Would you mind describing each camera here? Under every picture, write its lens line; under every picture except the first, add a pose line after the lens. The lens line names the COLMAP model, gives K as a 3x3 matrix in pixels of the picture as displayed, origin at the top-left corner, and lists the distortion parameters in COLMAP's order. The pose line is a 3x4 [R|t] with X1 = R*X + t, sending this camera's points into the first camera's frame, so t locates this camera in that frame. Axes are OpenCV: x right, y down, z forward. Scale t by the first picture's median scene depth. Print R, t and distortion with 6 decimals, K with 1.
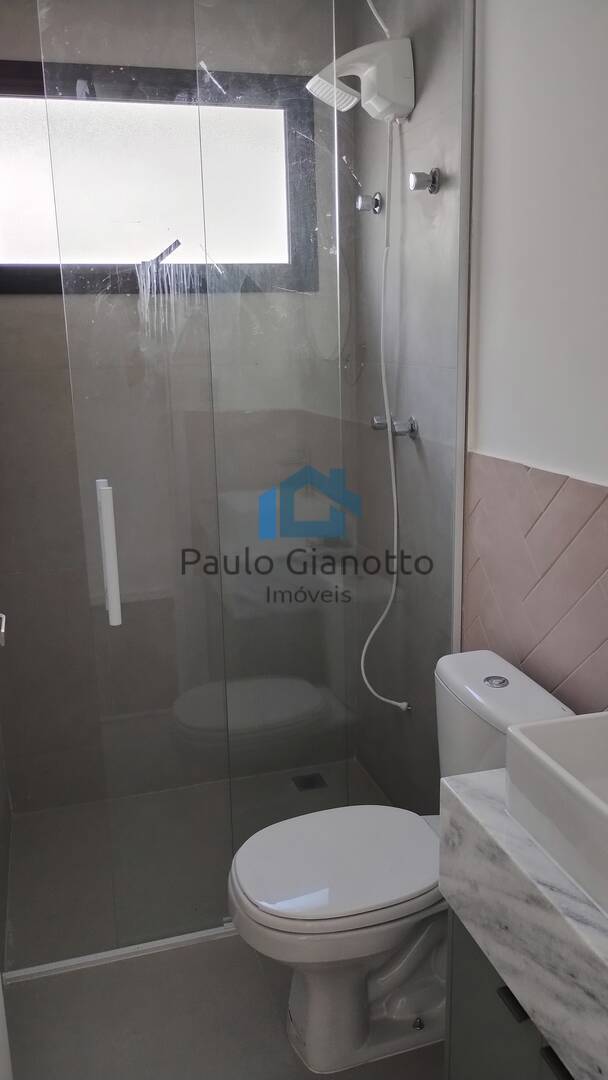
lens RADIAL K [[905.7, 0, 310.0], [0, 905.7, 543.2], [0, 0, 1]] dist [0.036440, -0.047487]
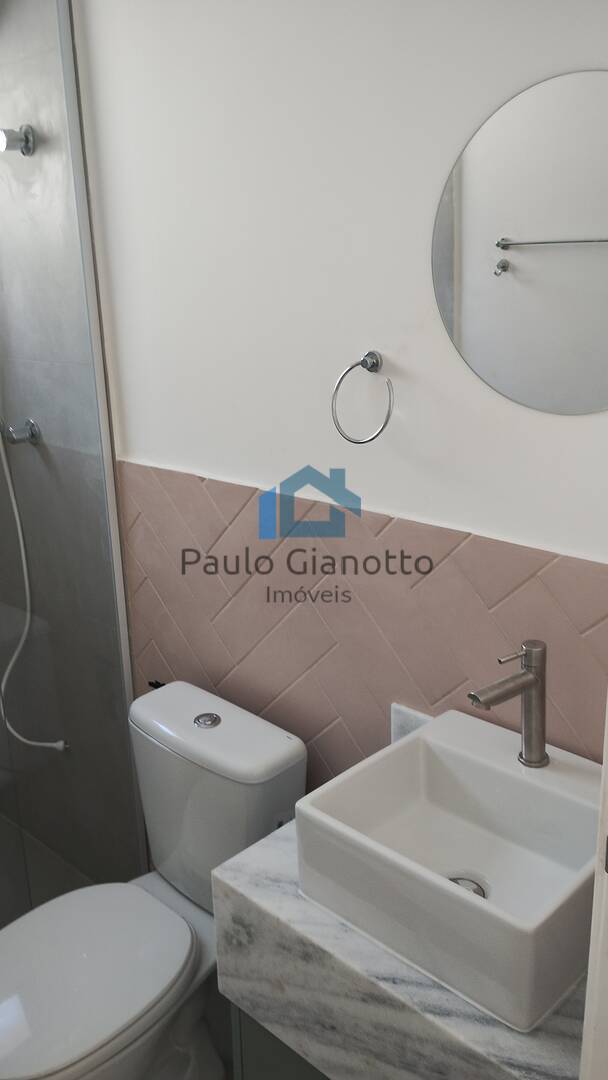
lens RADIAL K [[905.7, 0, 304.1], [0, 905.7, 532.8], [0, 0, 1]] dist [0.036440, -0.047487]
pose [[0.865565, -0.151724, 0.477259, -0.147226], [0.126701, 0.988343, 0.084412, -0.123956], [-0.484503, -0.012595, 0.874699, 0.217603]]
